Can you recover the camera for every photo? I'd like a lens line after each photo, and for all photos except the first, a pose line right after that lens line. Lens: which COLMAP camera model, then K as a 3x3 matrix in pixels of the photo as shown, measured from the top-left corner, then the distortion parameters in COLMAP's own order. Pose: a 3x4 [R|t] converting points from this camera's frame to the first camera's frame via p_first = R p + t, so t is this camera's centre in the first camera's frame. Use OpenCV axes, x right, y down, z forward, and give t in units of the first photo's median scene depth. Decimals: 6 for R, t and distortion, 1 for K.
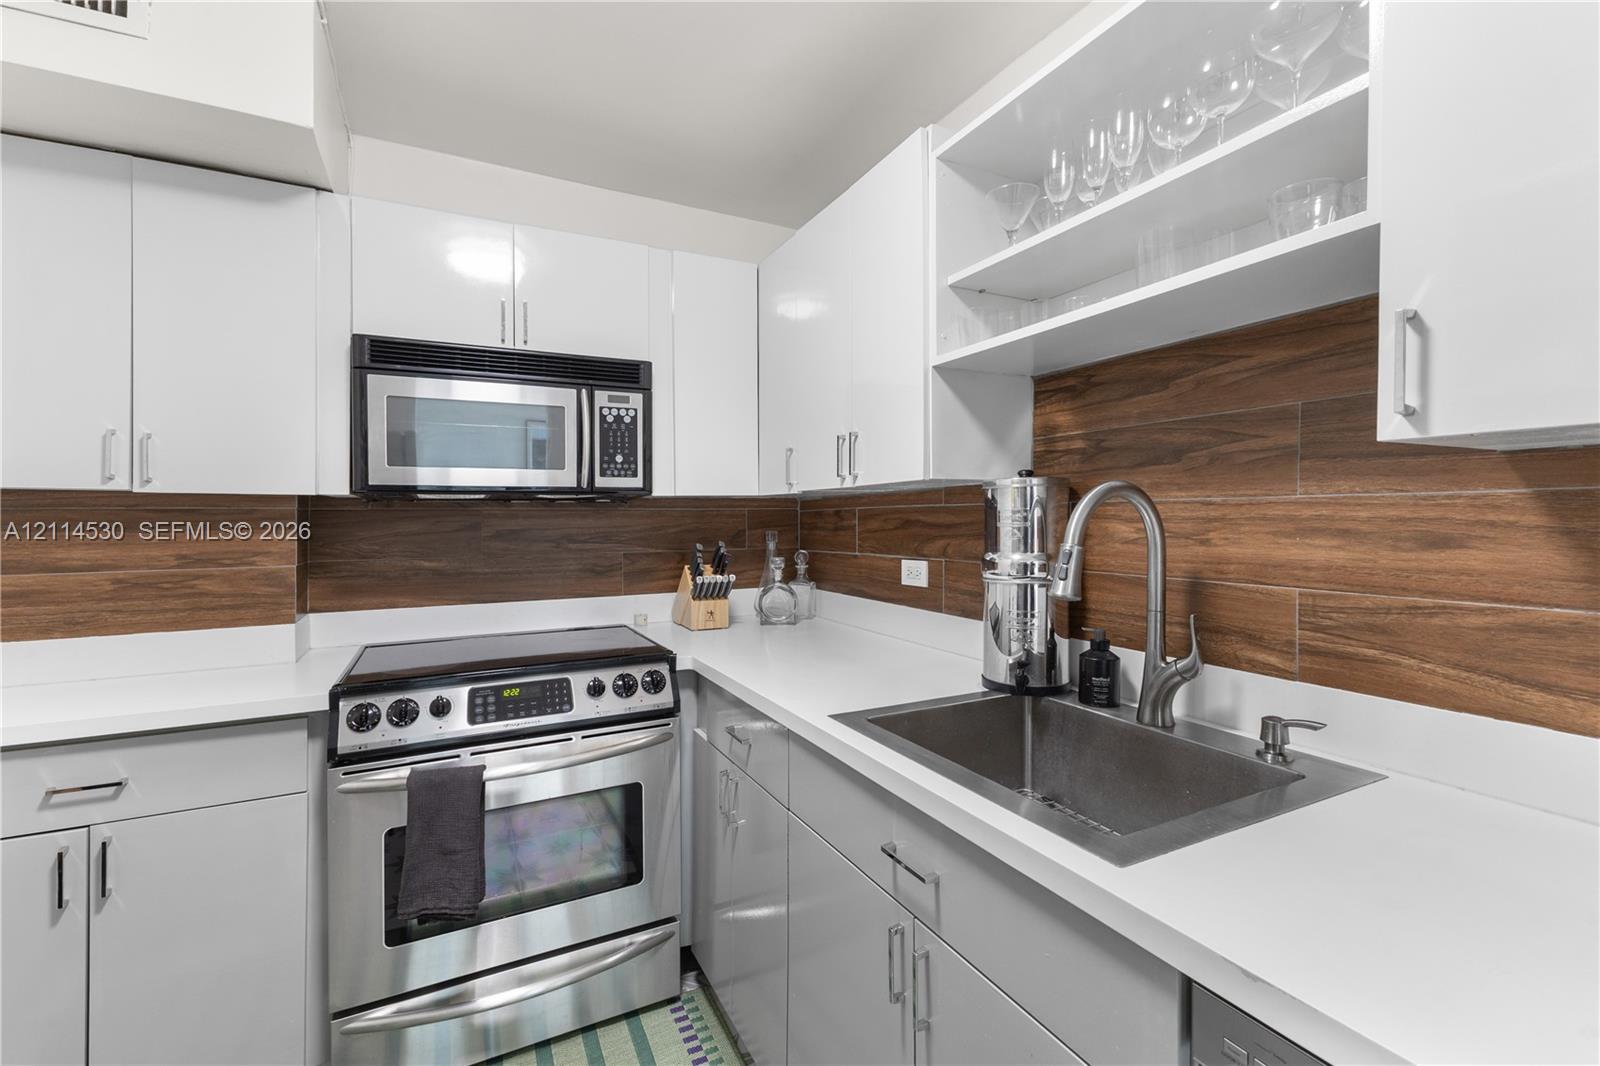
lens RADIAL K [[697.7, 0, 802.6], [0, 697.7, 513.0], [0, 0, 1]] dist [0.004338, -0.000113]
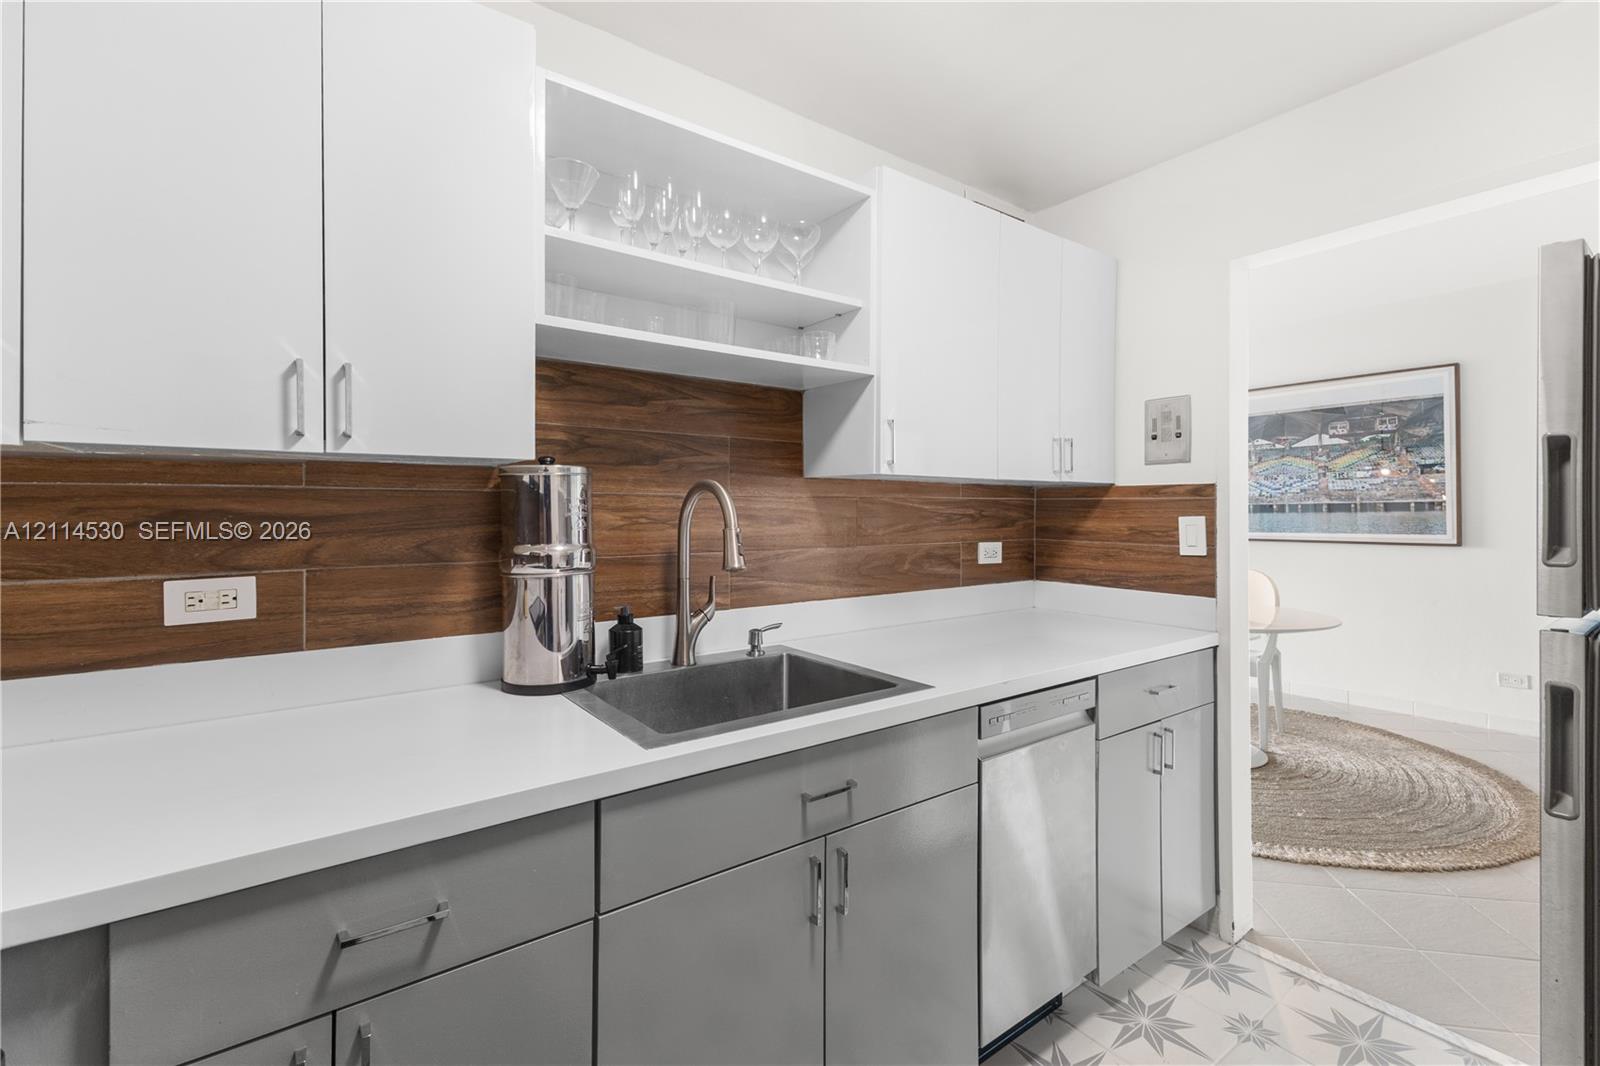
lens RADIAL K [[697.7, 0, 791.7], [0, 697.7, 512.1], [0, 0, 1]] dist [0.004338, -0.000113]
pose [[-0.149749, -0.000050, 0.988724, -0.681201], [-0.007211, 0.999973, -0.001041, 0.012336], [-0.988698, -0.007285, -0.149746, 0.825405]]
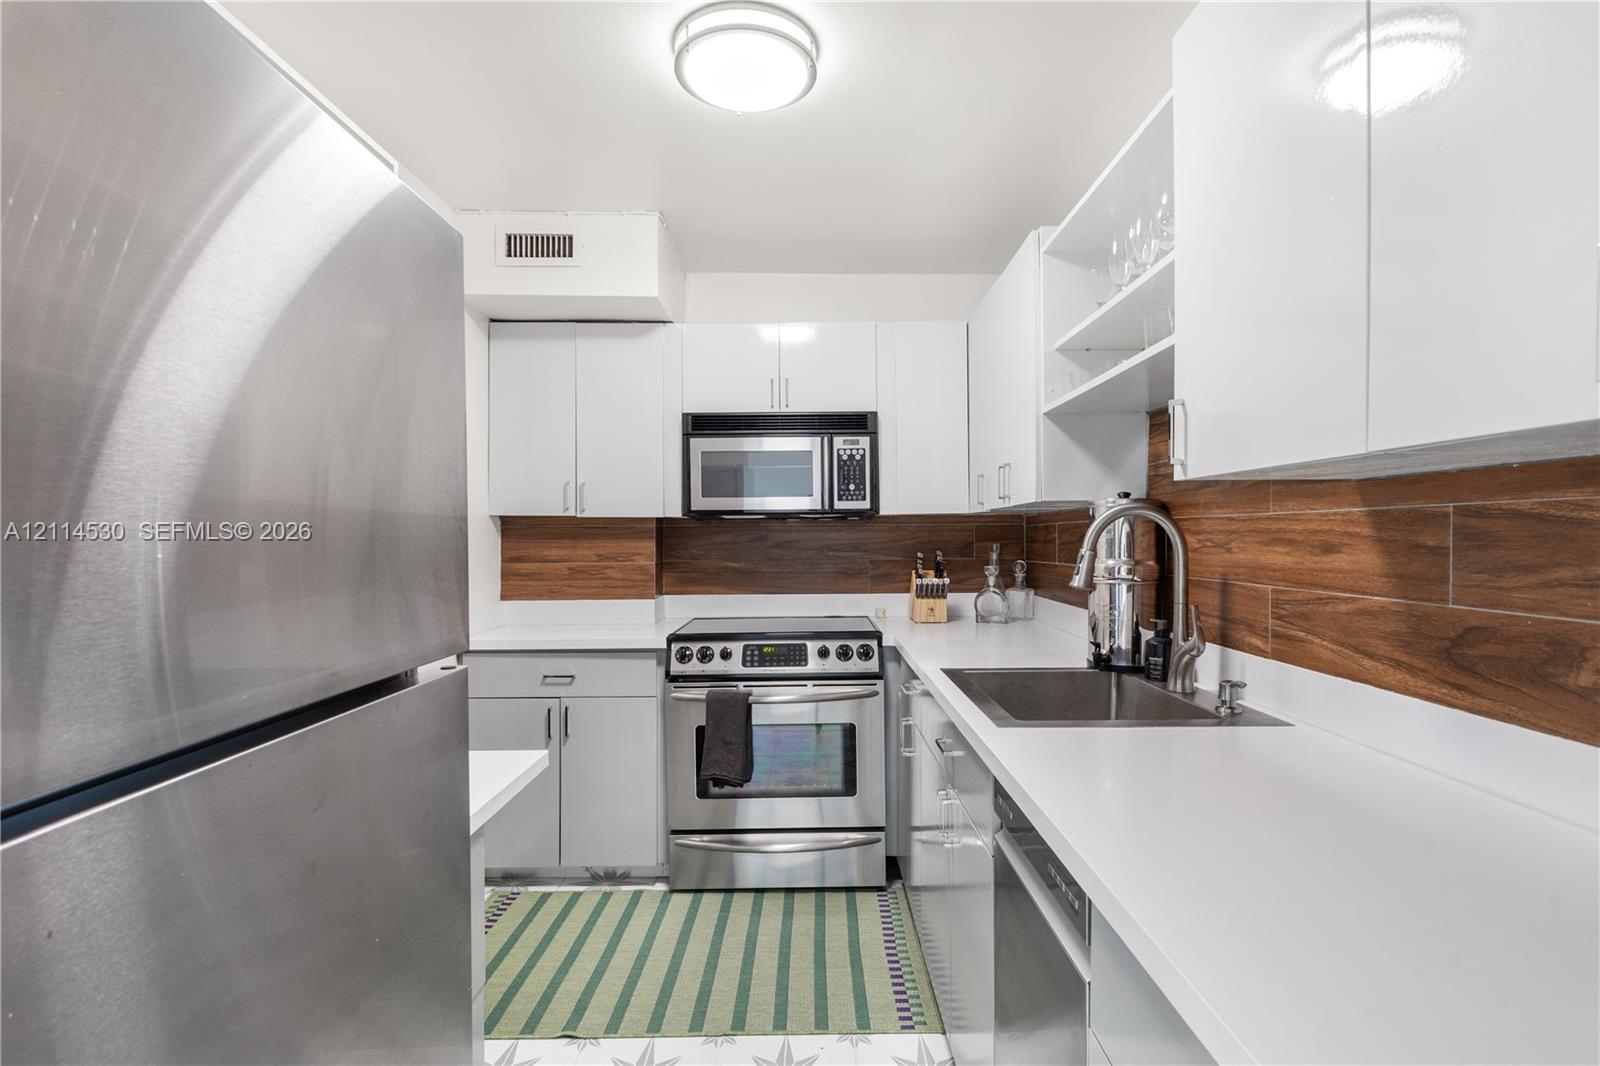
lens RADIAL K [[774.3, 0, 804.1], [0, 774.3, 531.7], [0, 0, 1]] dist [0.006200, 0.000119]
pose [[0.888595, -0.001138, -0.458691, 0.452210], [0.003325, 0.999987, 0.003962, 0.000911], [0.458681, -0.005046, 0.888587, -0.476689]]
